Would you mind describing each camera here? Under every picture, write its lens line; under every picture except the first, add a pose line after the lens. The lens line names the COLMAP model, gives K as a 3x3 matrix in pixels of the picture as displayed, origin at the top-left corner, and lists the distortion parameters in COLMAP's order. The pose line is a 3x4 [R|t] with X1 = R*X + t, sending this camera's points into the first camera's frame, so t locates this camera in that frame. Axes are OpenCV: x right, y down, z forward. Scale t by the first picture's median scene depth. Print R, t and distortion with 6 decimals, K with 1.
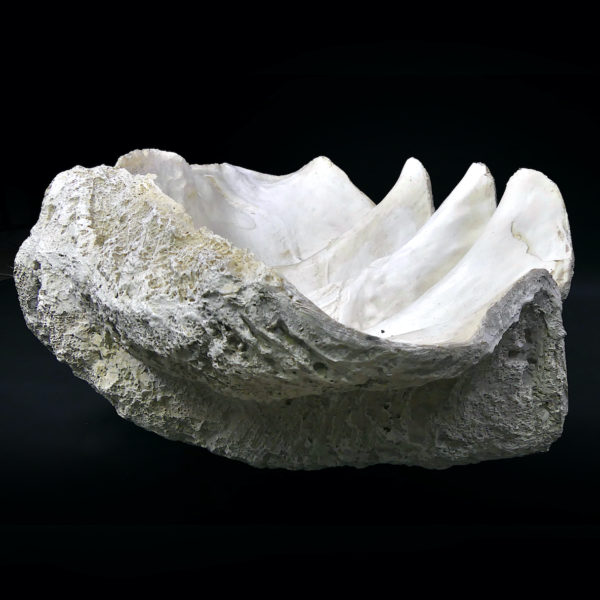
lens RADIAL K [[548.8, 0, 286.3], [0, 548.8, 310.0], [0, 0, 1]] dist [0.003565, -0.007181]
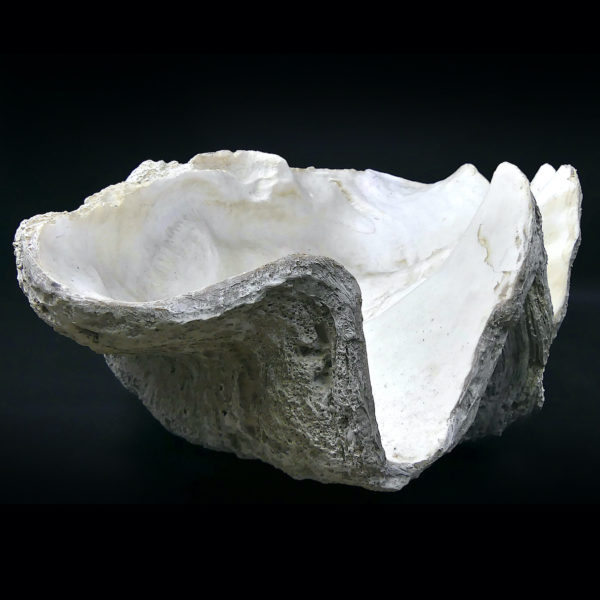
lens RADIAL K [[548.8, 0, 262.5], [0, 548.8, 270.7], [0, 0, 1]] dist [0.003565, -0.007181]
pose [[0.852402, 0.110125, -0.511159, 0.671361], [-0.160898, 0.985380, -0.056018, 0.010963], [0.497517, 0.129995, 0.857659, 0.153000]]
